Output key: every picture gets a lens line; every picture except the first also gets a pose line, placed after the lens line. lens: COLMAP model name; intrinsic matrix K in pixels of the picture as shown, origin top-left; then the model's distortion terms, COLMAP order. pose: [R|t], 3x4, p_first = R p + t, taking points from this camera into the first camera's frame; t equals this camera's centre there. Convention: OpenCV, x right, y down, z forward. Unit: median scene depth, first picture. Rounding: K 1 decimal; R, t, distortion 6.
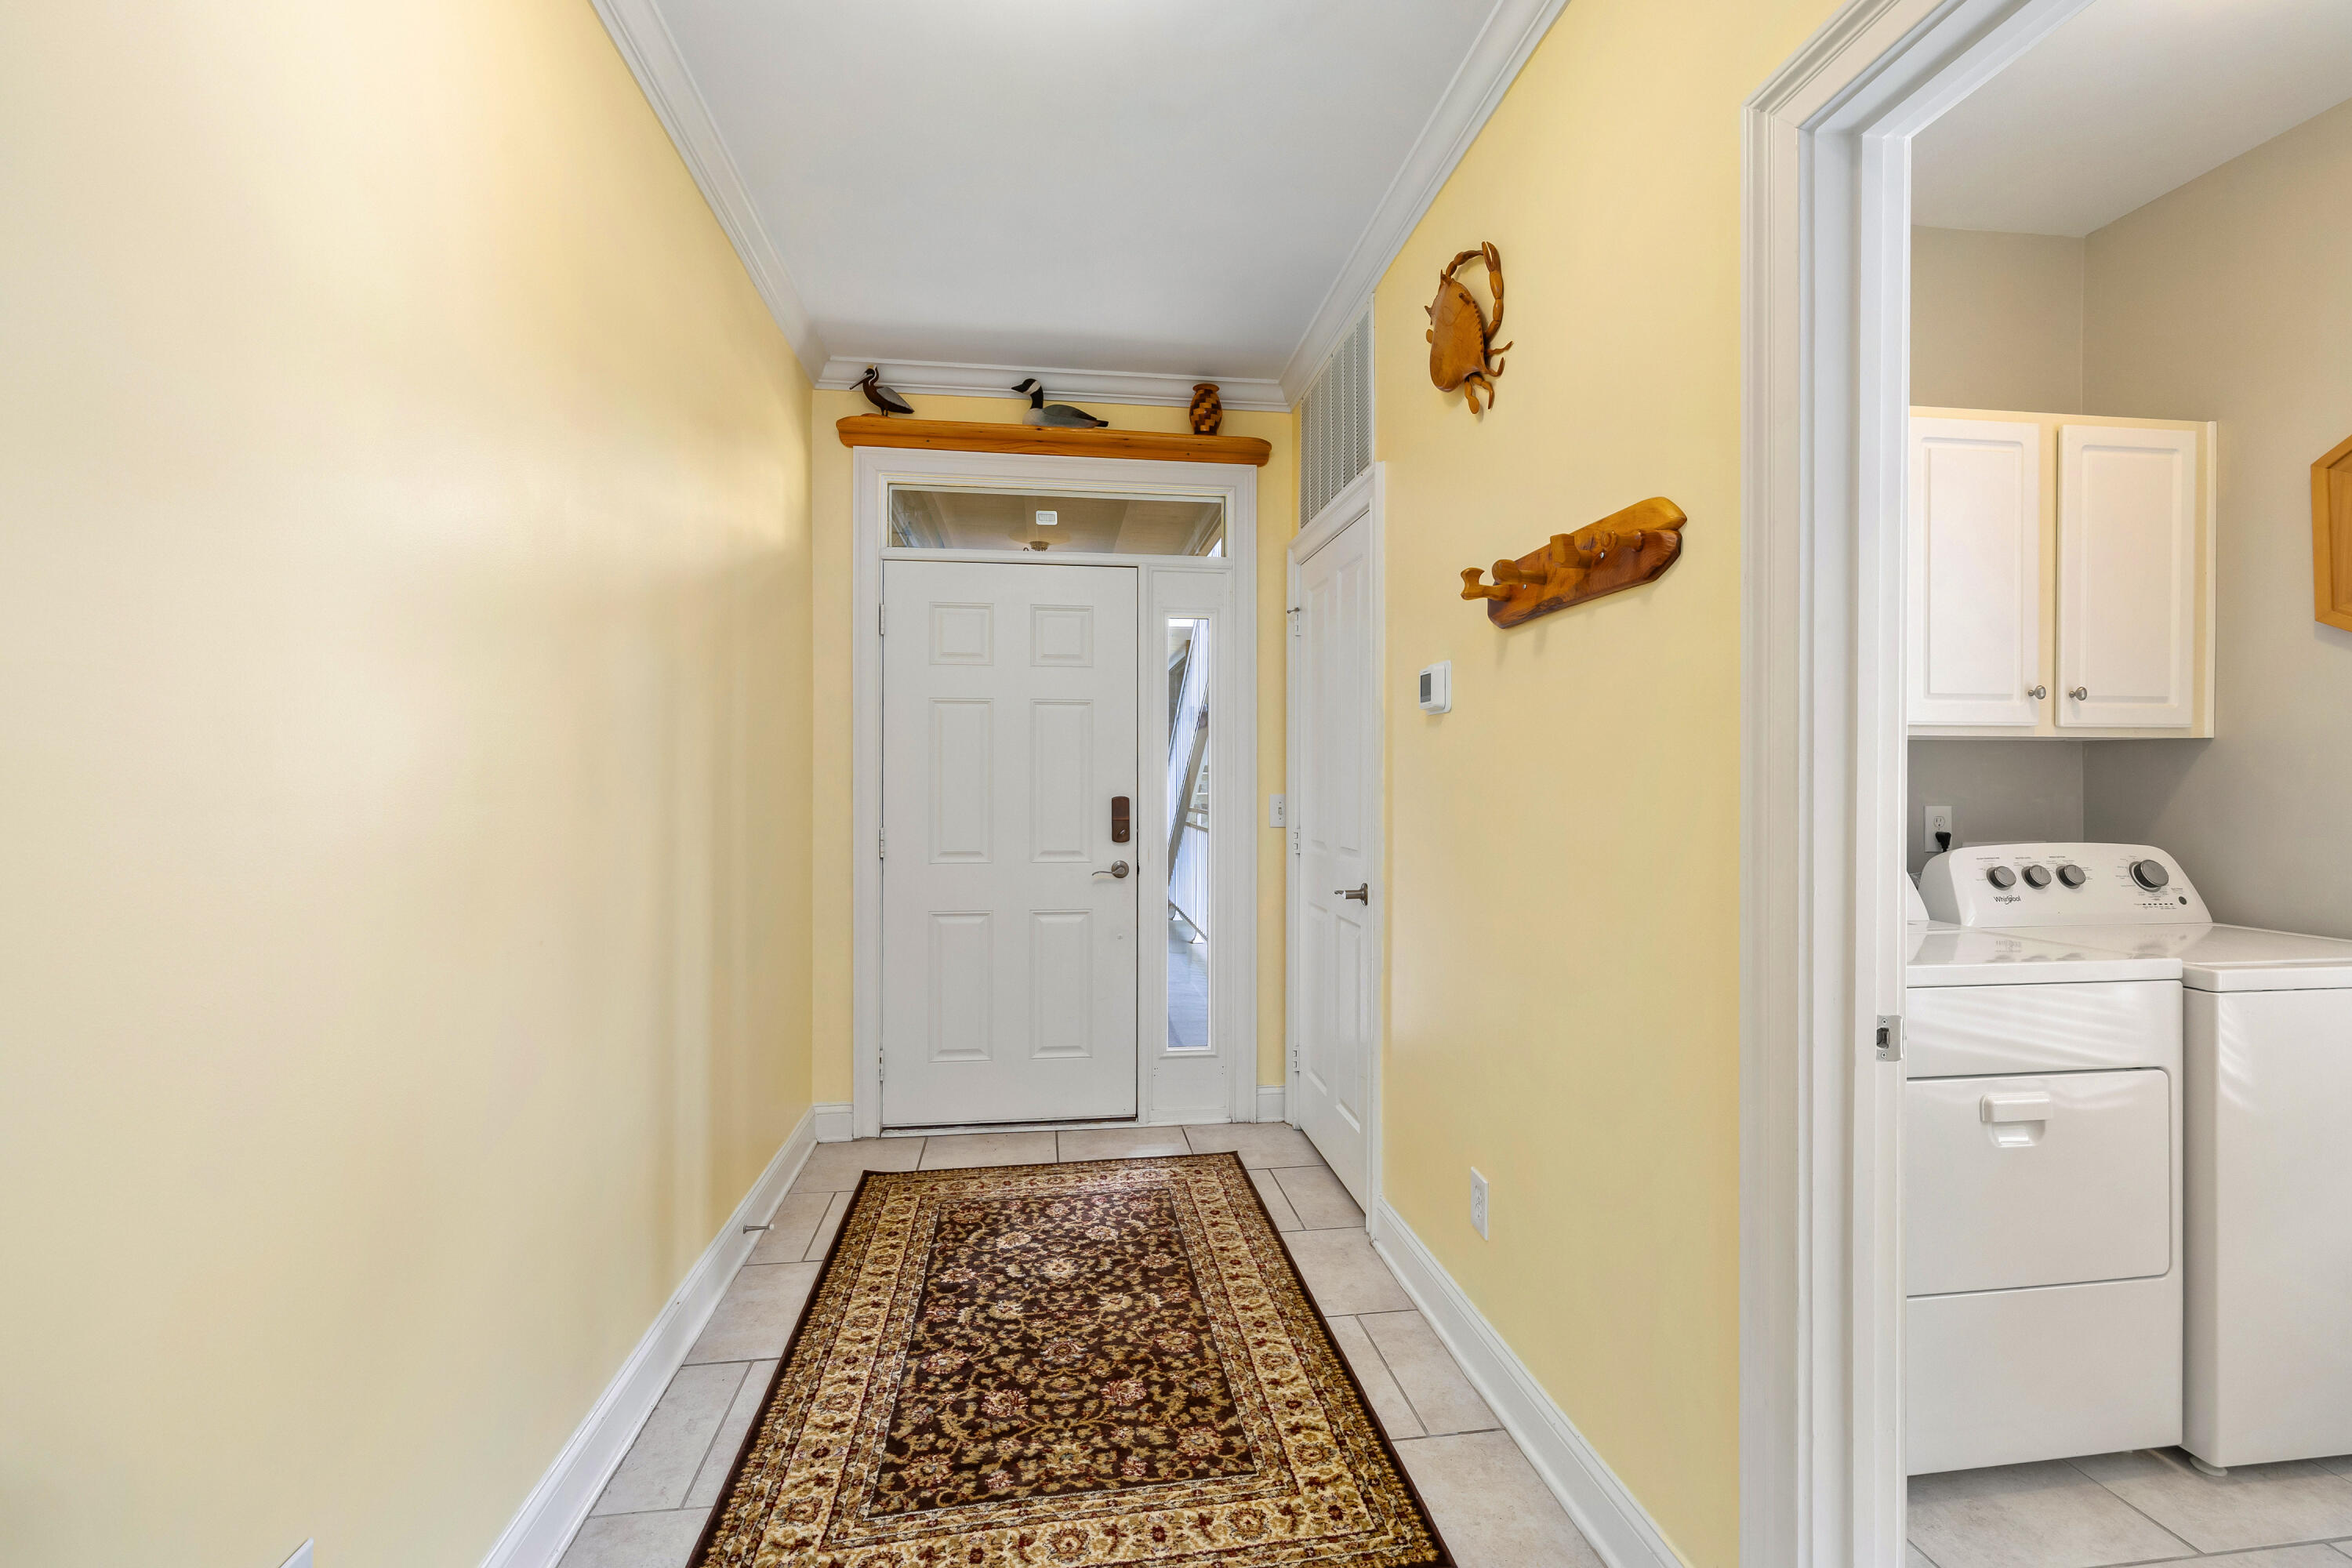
lens RADIAL K [[1004.4, 0, 1175.7], [0, 1004.4, 777.2], [0, 0, 1]] dist [0.003363, -0.002058]
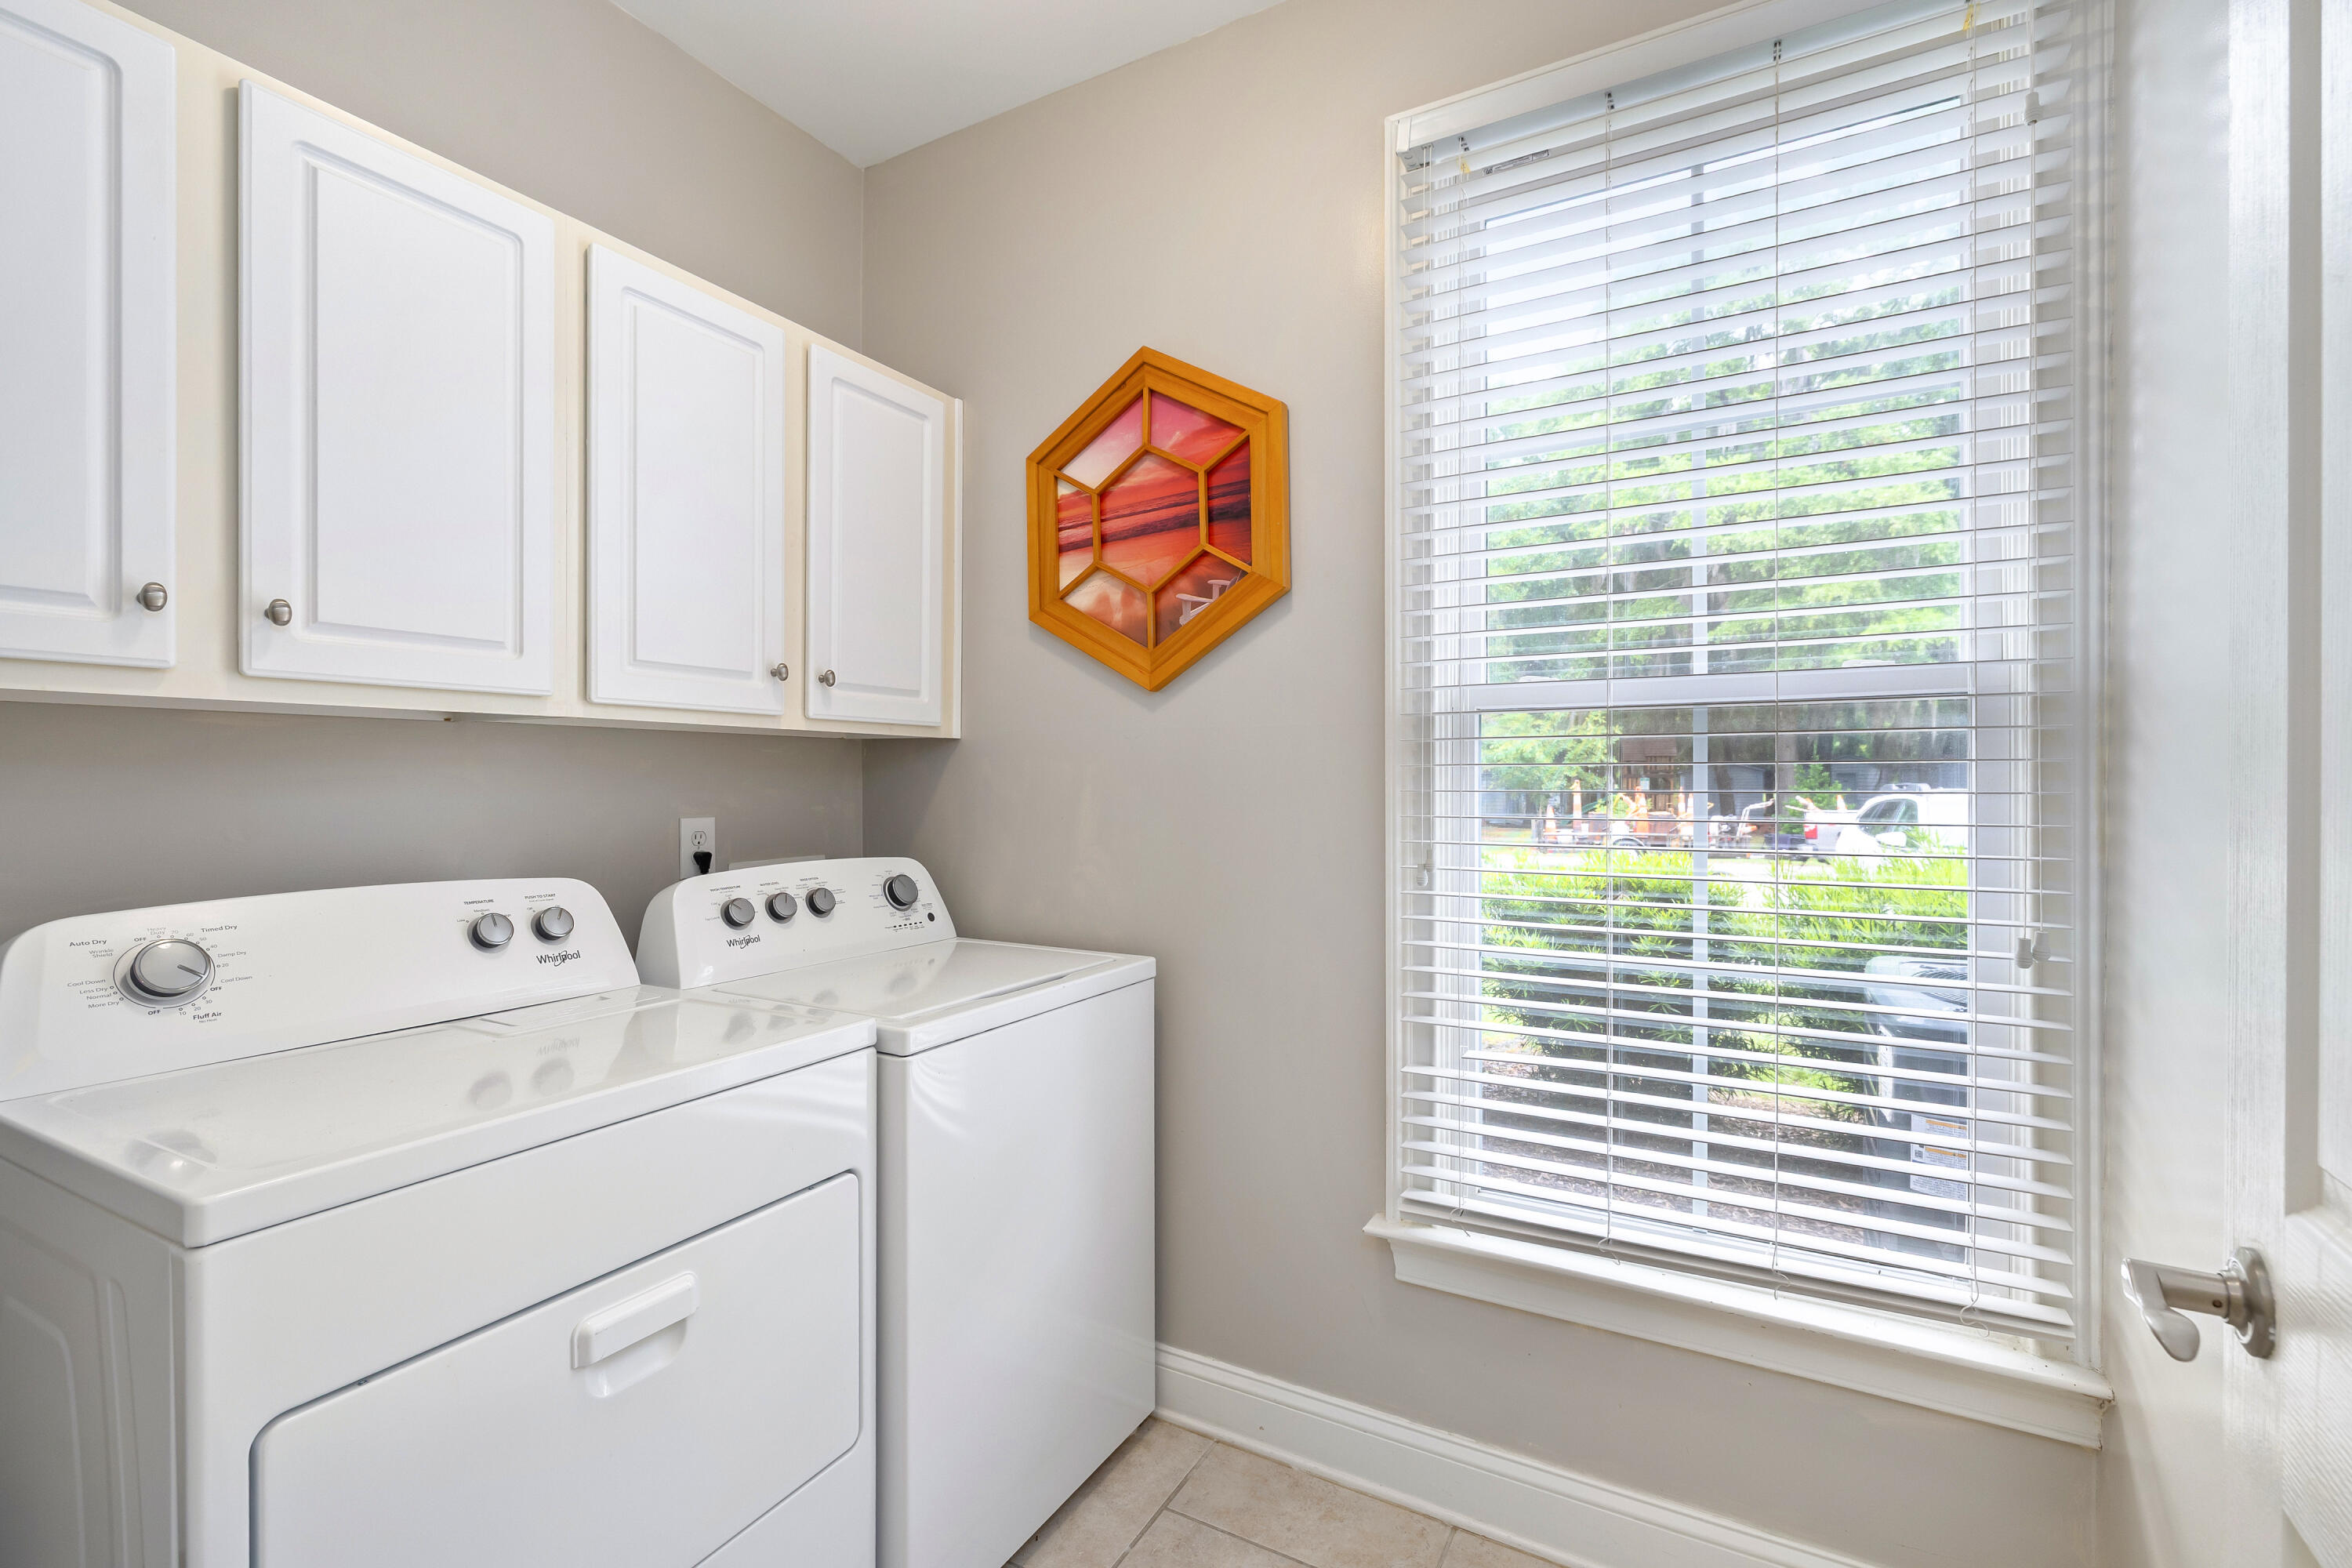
lens RADIAL K [[1004.4, 0, 1183.1], [0, 1004.4, 782.1], [0, 0, 1]] dist [0.003363, -0.002058]
pose [[0.601144, -0.001772, 0.799139, 0.416496], [-0.000896, 0.999995, 0.002891, -0.001370], [-0.799140, -0.002454, 0.601140, 0.277118]]
